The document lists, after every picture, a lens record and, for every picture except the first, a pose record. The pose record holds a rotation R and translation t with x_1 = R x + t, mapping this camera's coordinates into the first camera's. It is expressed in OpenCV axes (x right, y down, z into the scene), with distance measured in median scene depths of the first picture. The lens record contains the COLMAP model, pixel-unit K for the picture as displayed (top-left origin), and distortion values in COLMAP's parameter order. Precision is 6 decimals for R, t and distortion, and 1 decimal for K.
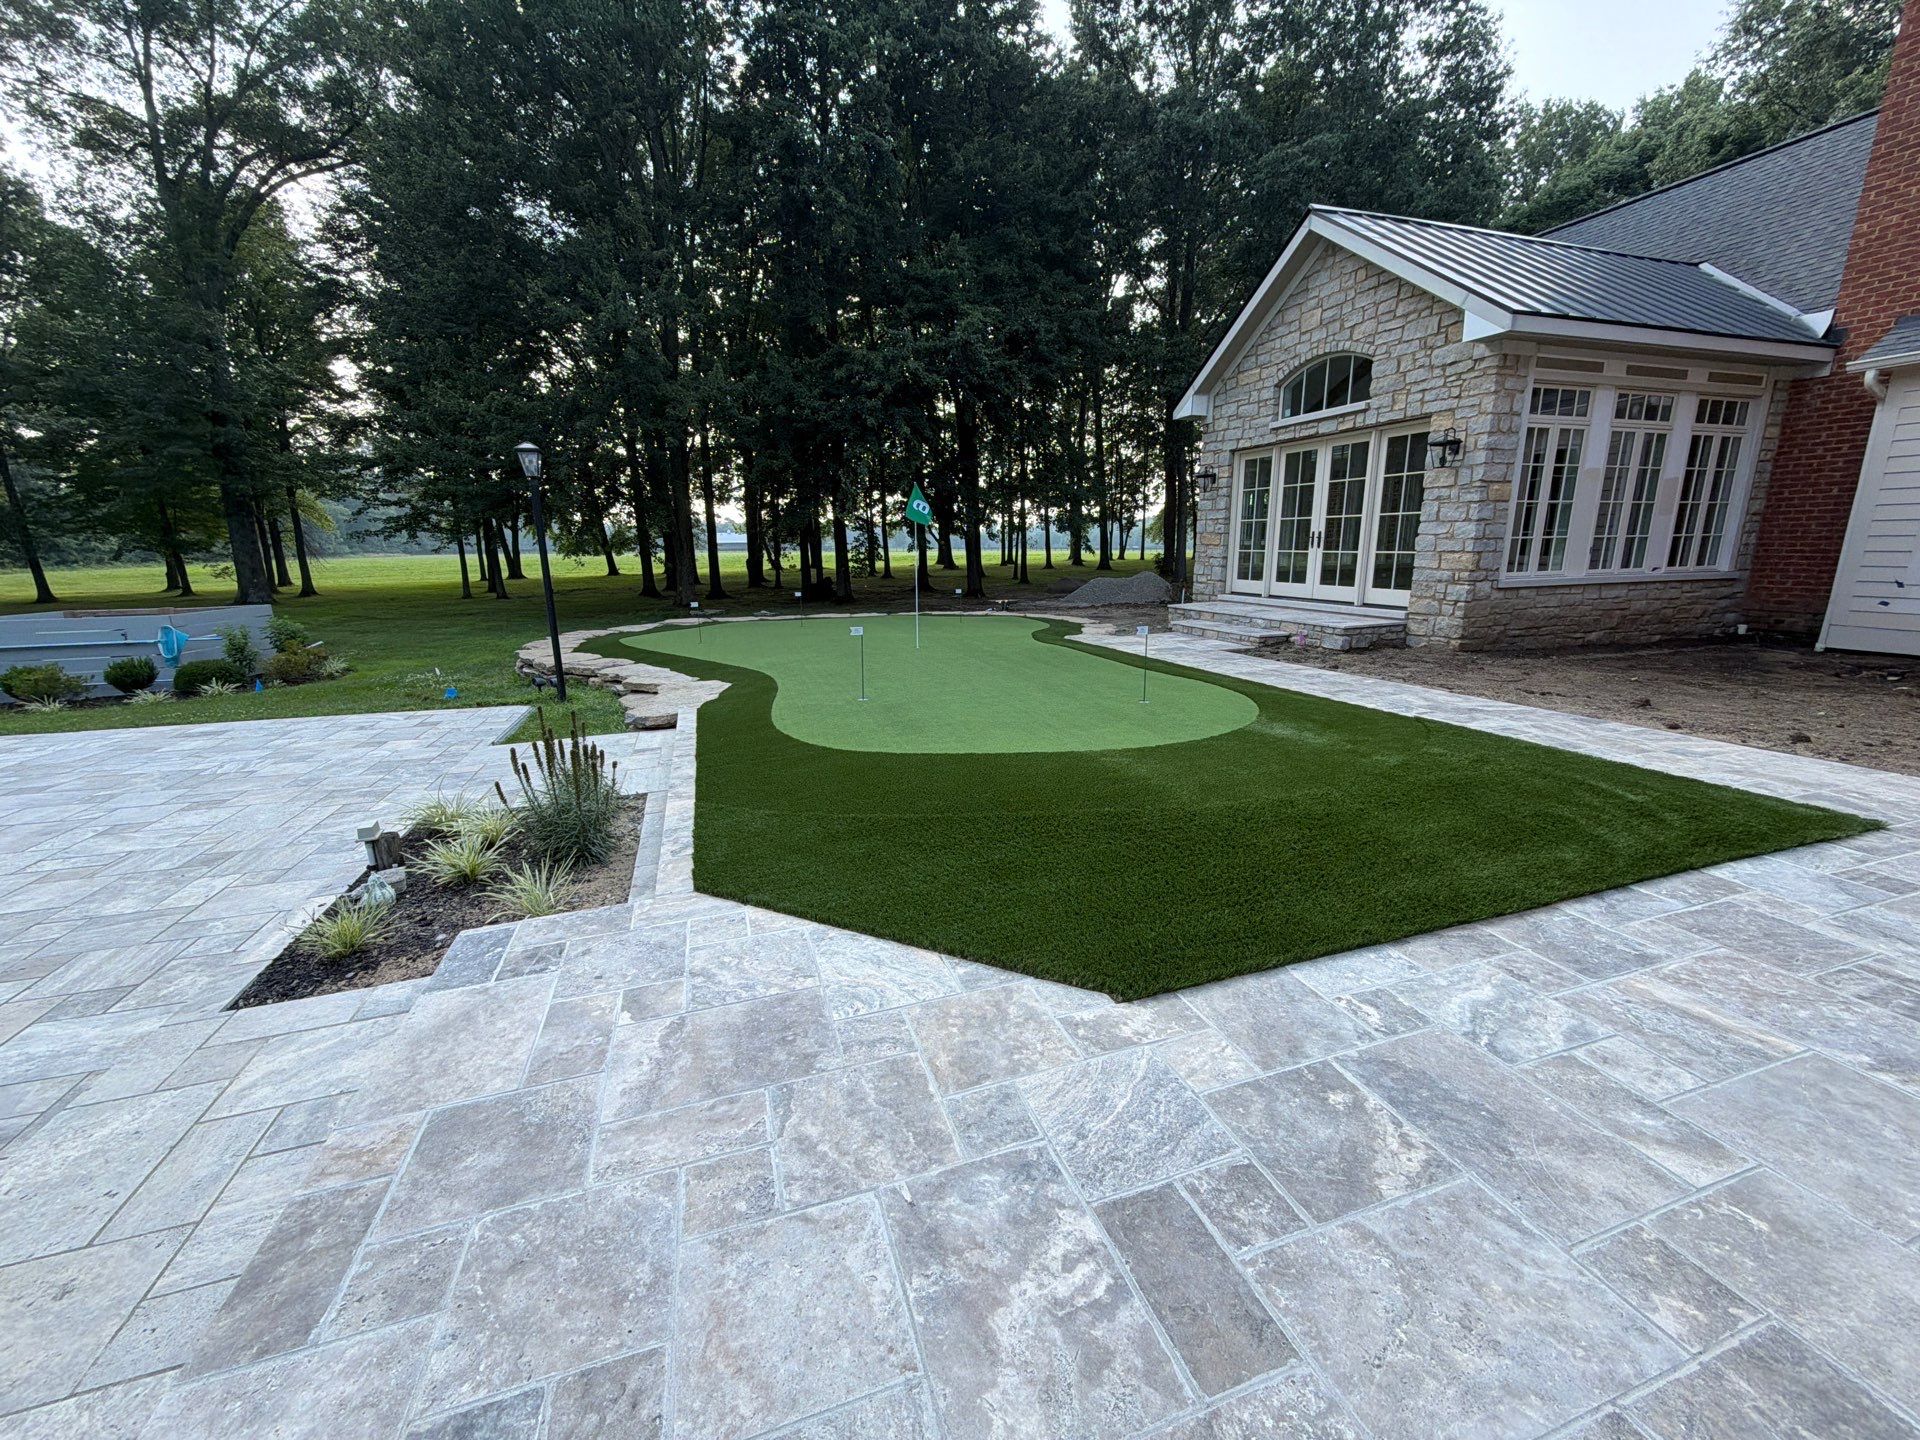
lens RADIAL K [[765.1, 0, 962.3], [0, 765.1, 725.9], [0, 0, 1]] dist [-0.000216, -0.000057]
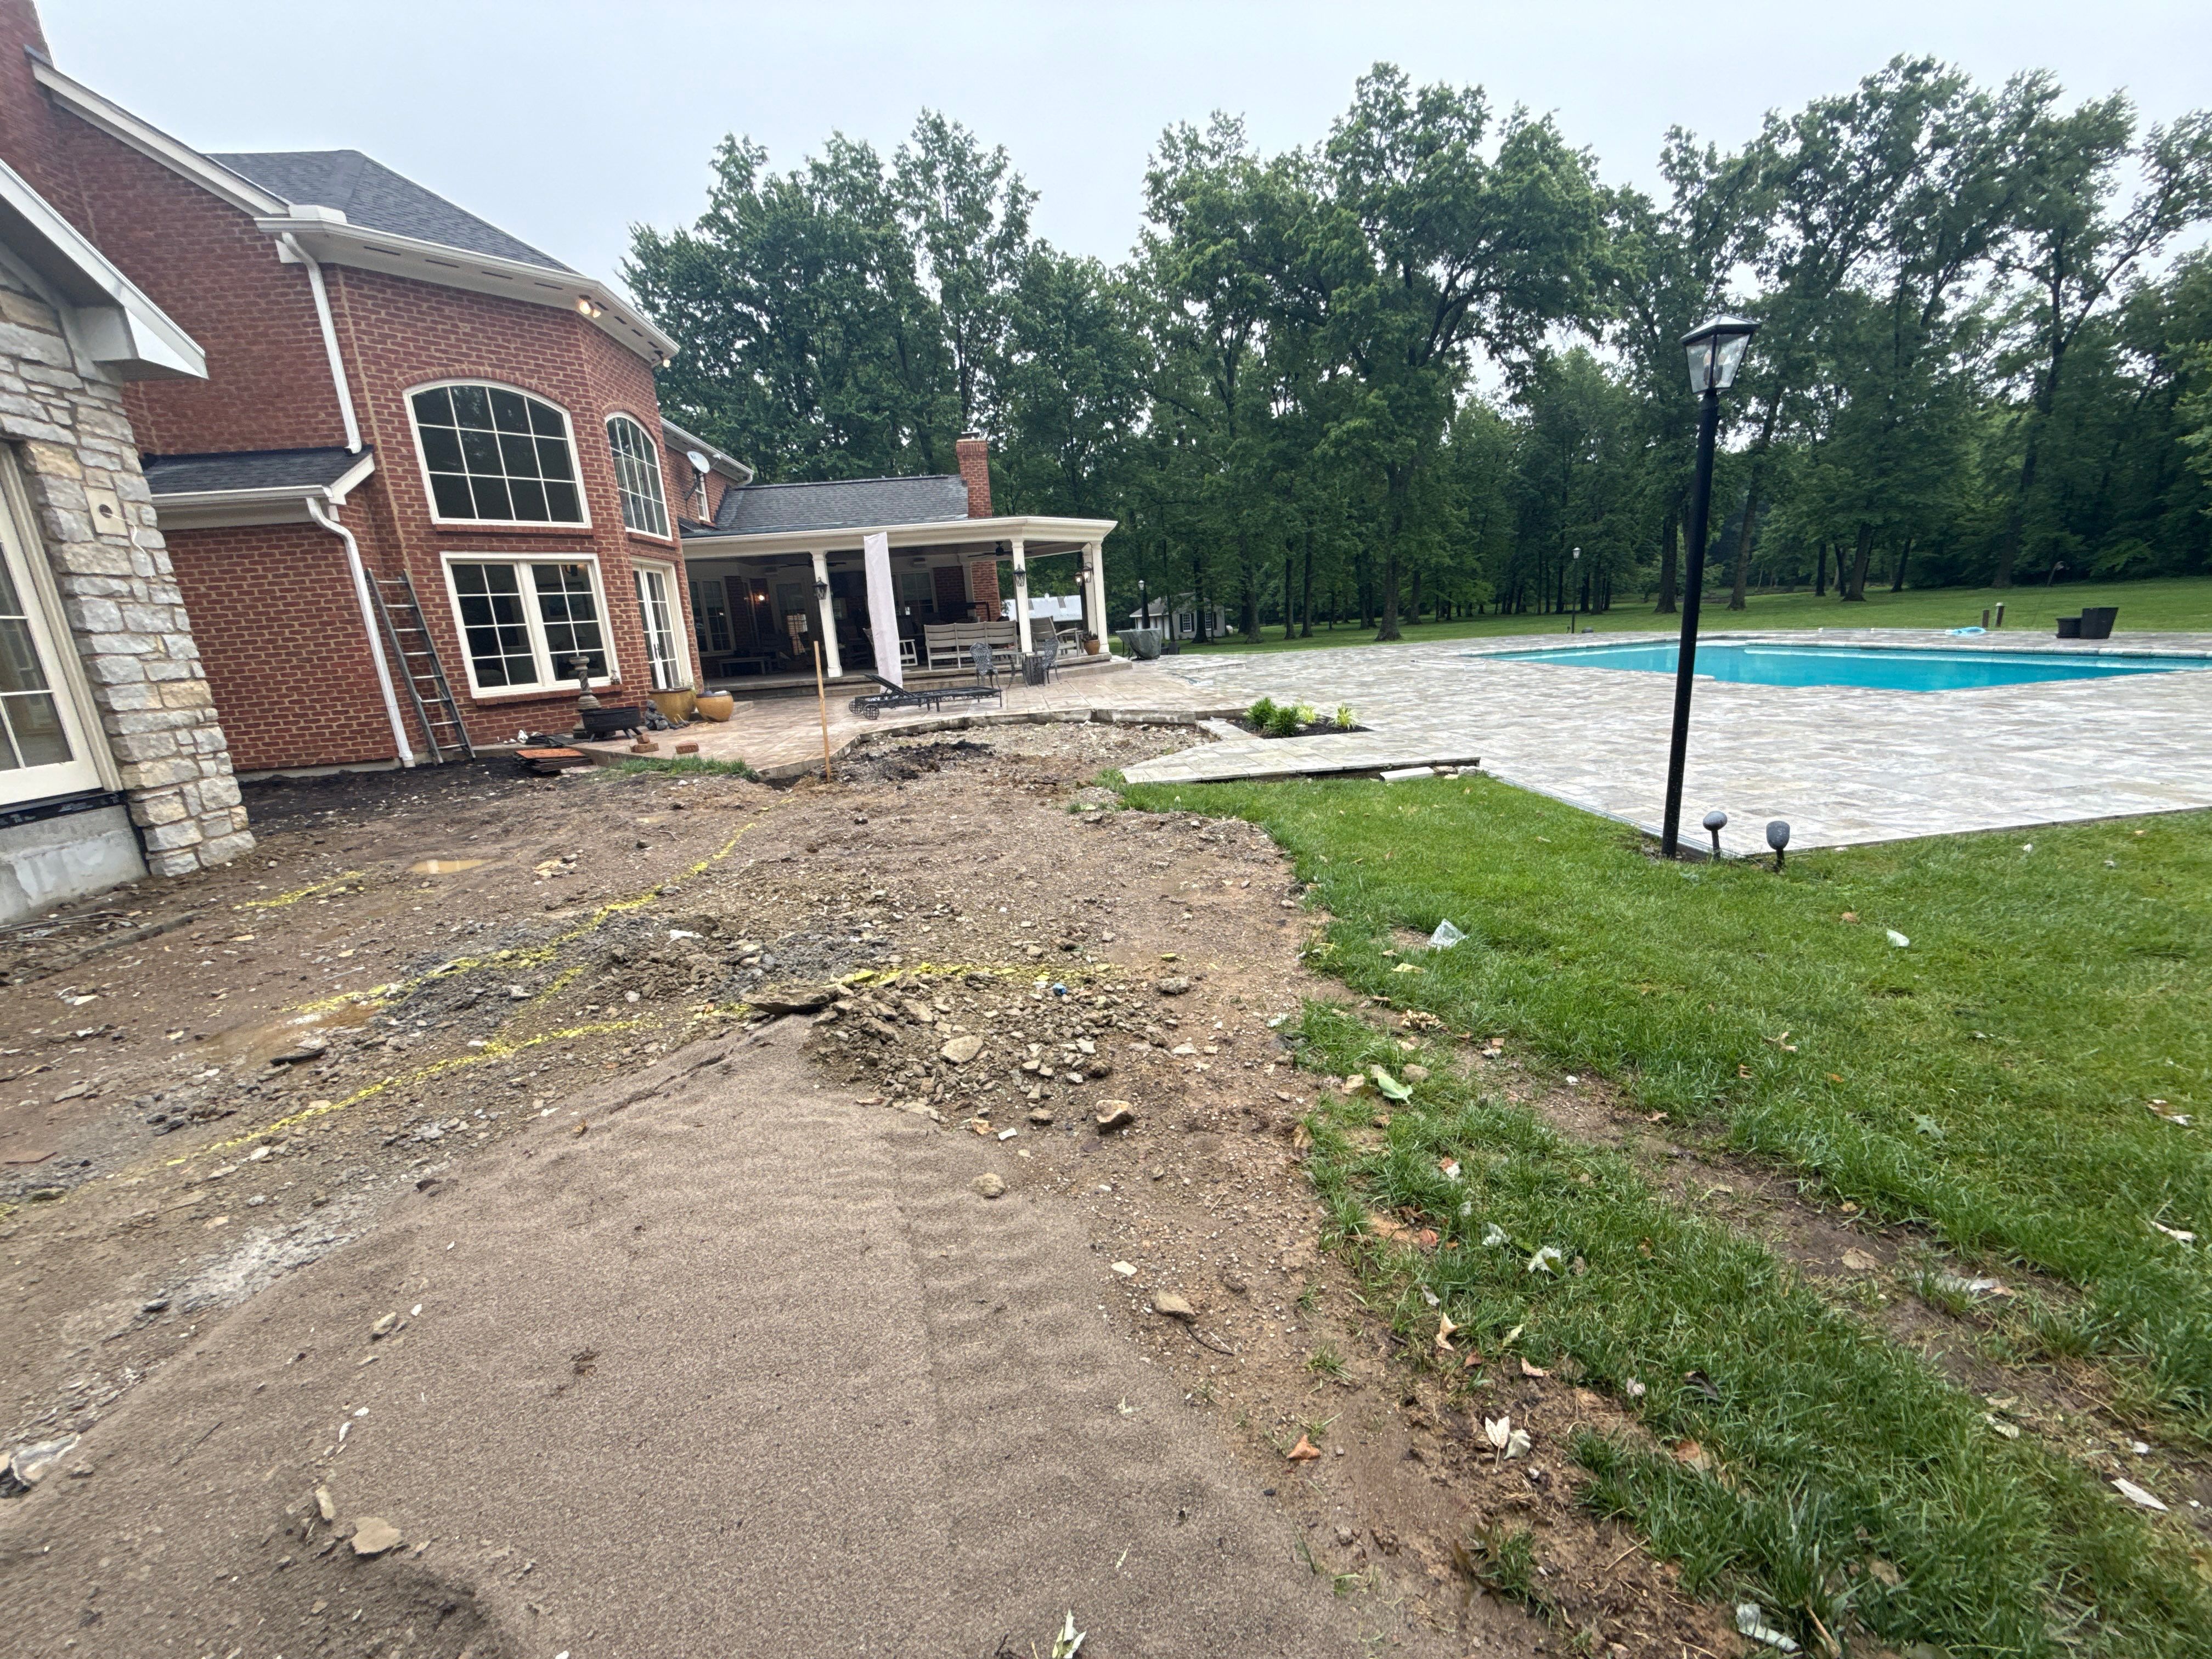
lens RADIAL K [[881.5, 0, 1105.7], [0, 881.5, 830.1], [0, 0, 1]] dist [-0.000216, -0.000057]
pose [[-0.969165, 0.019261, 0.245658, -0.256010], [0.129410, 0.888175, 0.440907, -0.299179], [-0.209695, 0.459102, -0.863280, 1.344248]]
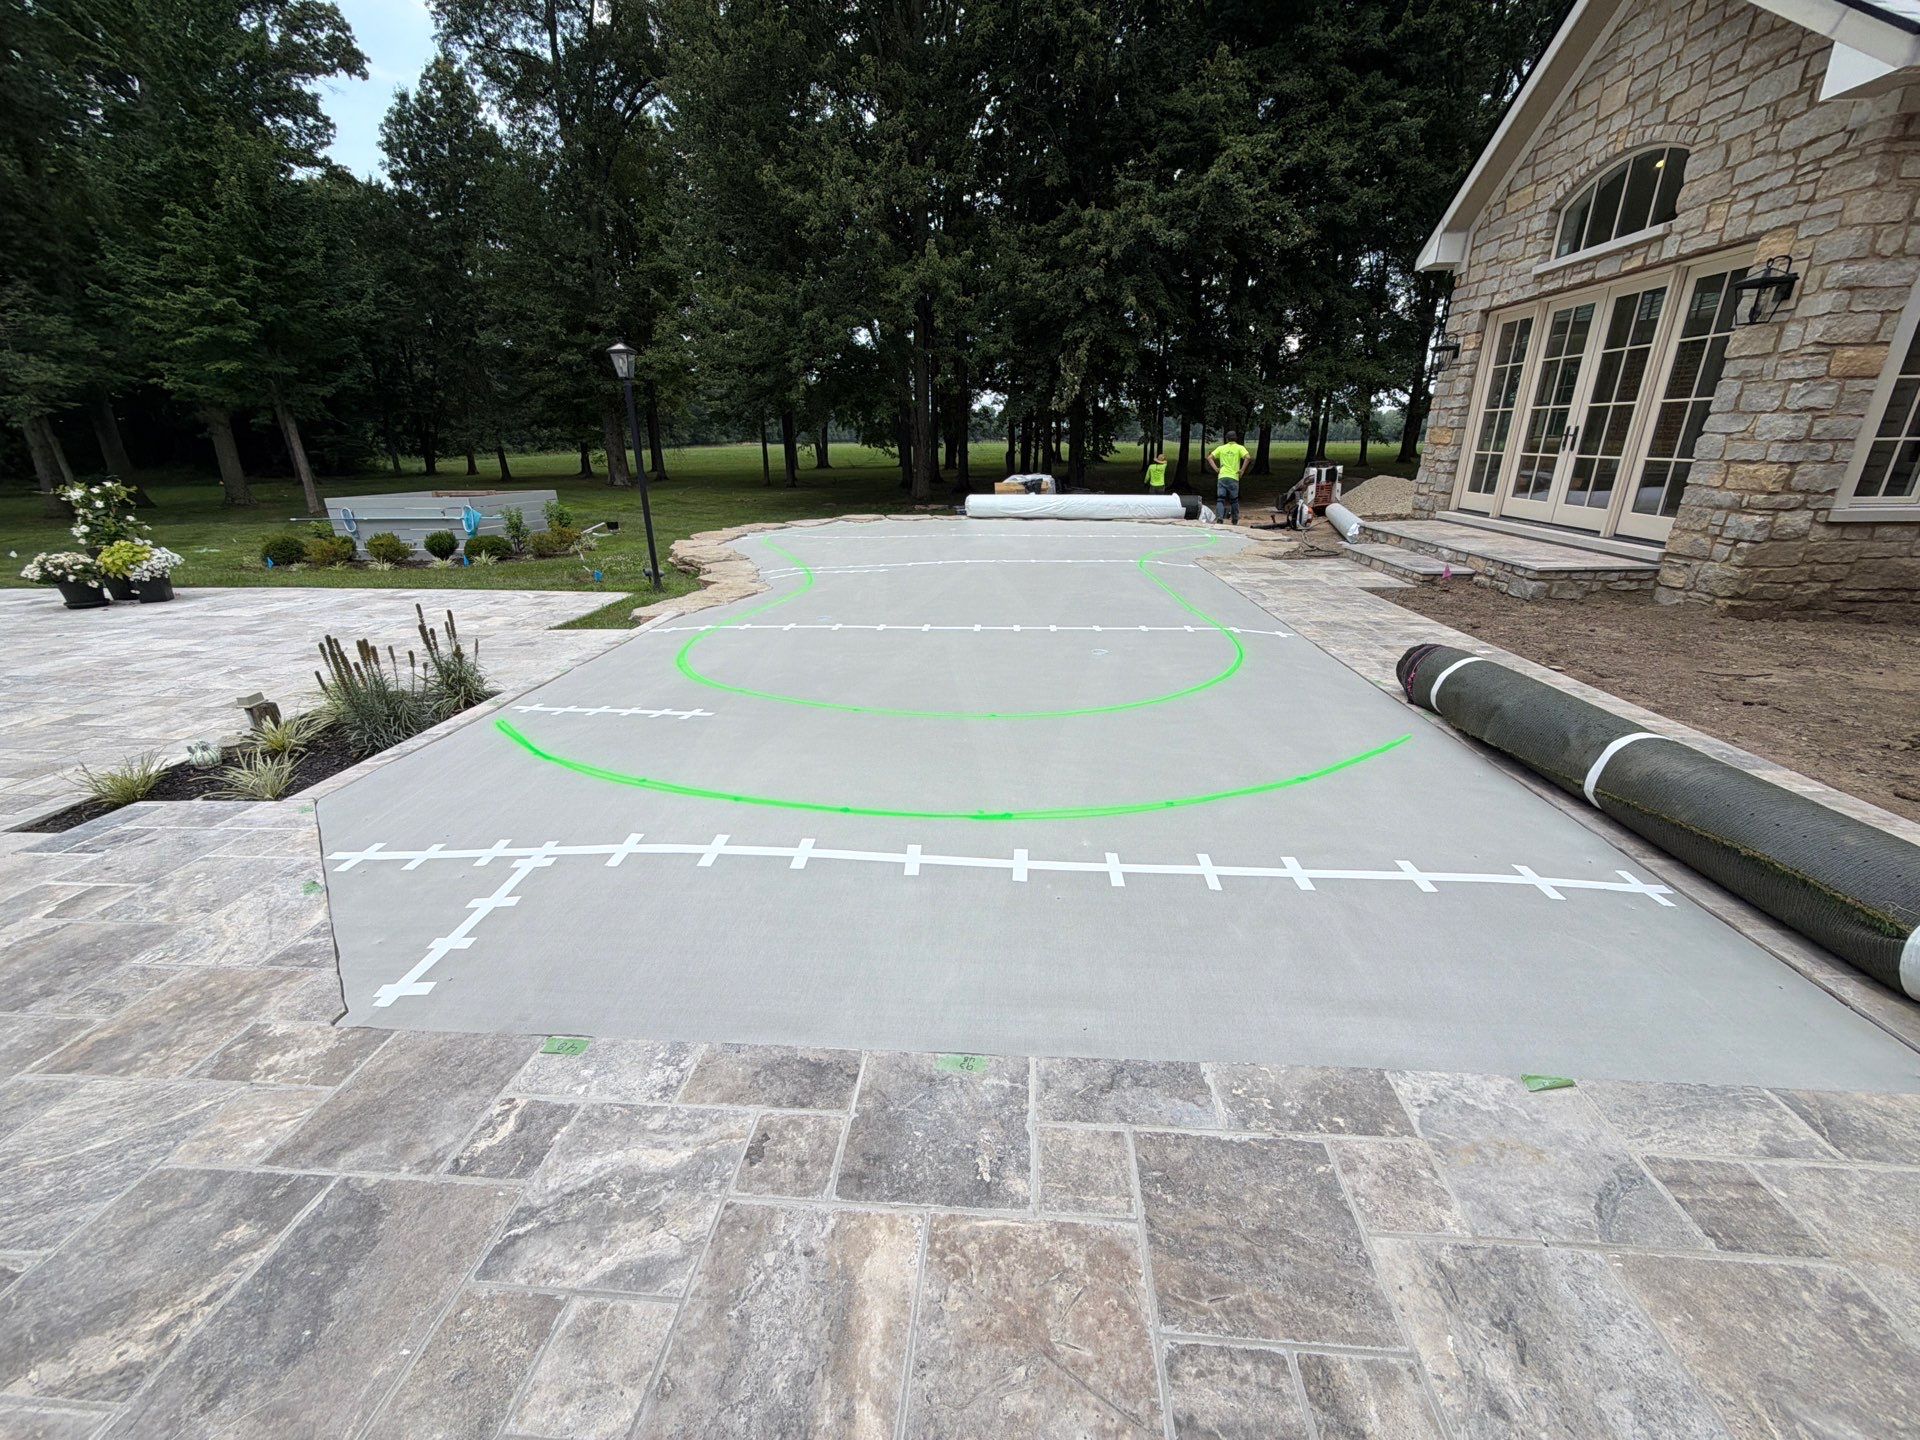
lens RADIAL K [[765.1, 0, 964.2], [0, 765.1, 725.5], [0, 0, 1]] dist [-0.000216, -0.000057]
pose [[0.921662, 0.139171, -0.362174, 0.260517], [-0.090694, 0.984872, 0.147654, -0.038093], [0.377244, -0.103240, 0.920342, 0.116683]]
